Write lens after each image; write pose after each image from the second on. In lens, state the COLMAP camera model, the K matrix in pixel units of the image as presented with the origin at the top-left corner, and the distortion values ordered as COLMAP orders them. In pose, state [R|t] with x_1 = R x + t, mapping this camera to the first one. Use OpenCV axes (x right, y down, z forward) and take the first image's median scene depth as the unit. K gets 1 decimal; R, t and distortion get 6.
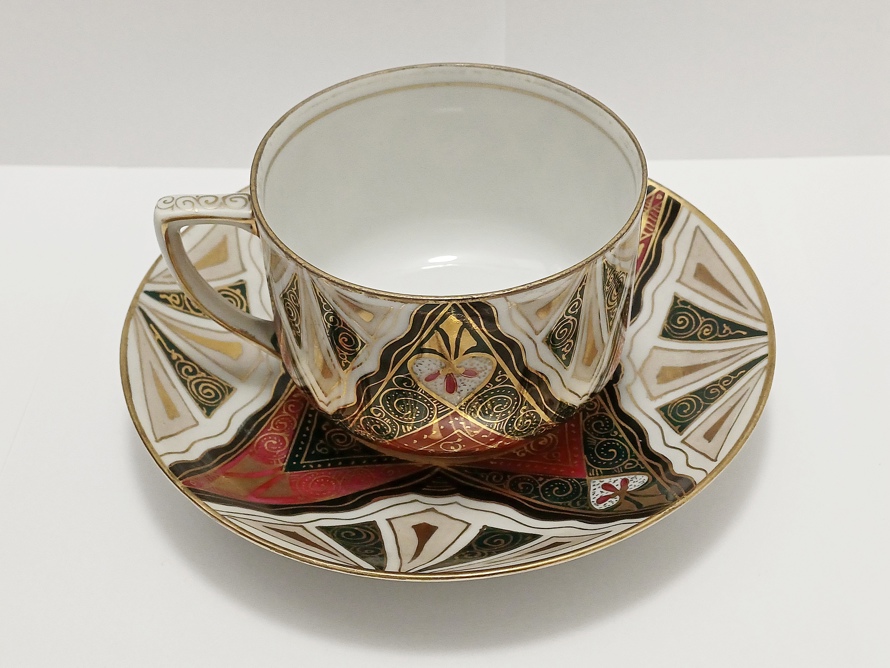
lens RADIAL K [[1357.2, 0, 499.0], [0, 1357.2, 388.6], [0, 0, 1]] dist [0.028891, 0.000000]
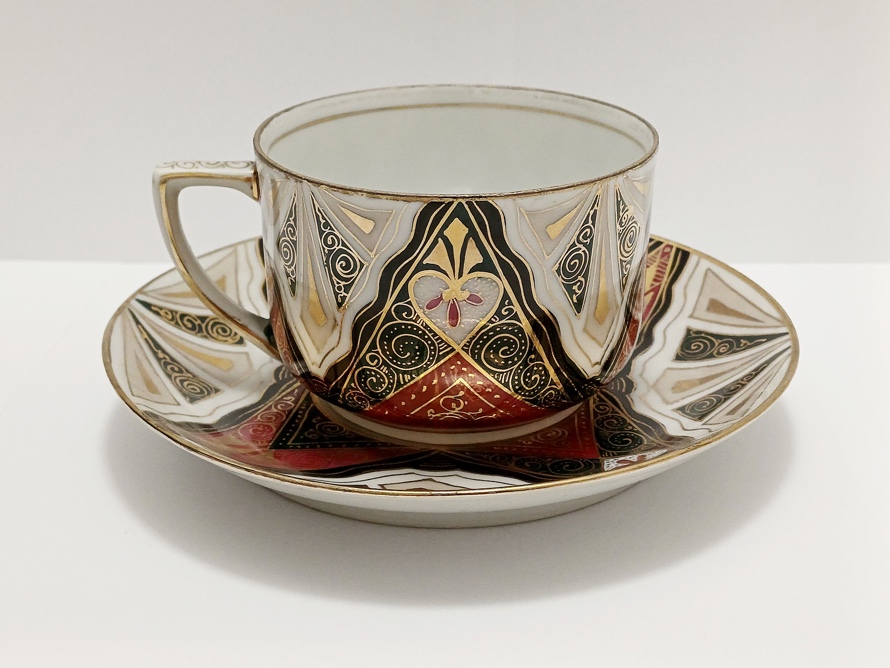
lens RADIAL K [[1322.9, 0, 481.2], [0, 1322.9, 385.0], [0, 0, 1]] dist [0.050832, 0.000000]
pose [[0.999847, 0.012329, -0.012424, -0.004435], [-0.015664, 0.946981, -0.320906, 0.302231], [0.007809, 0.321052, 0.947030, 0.140762]]
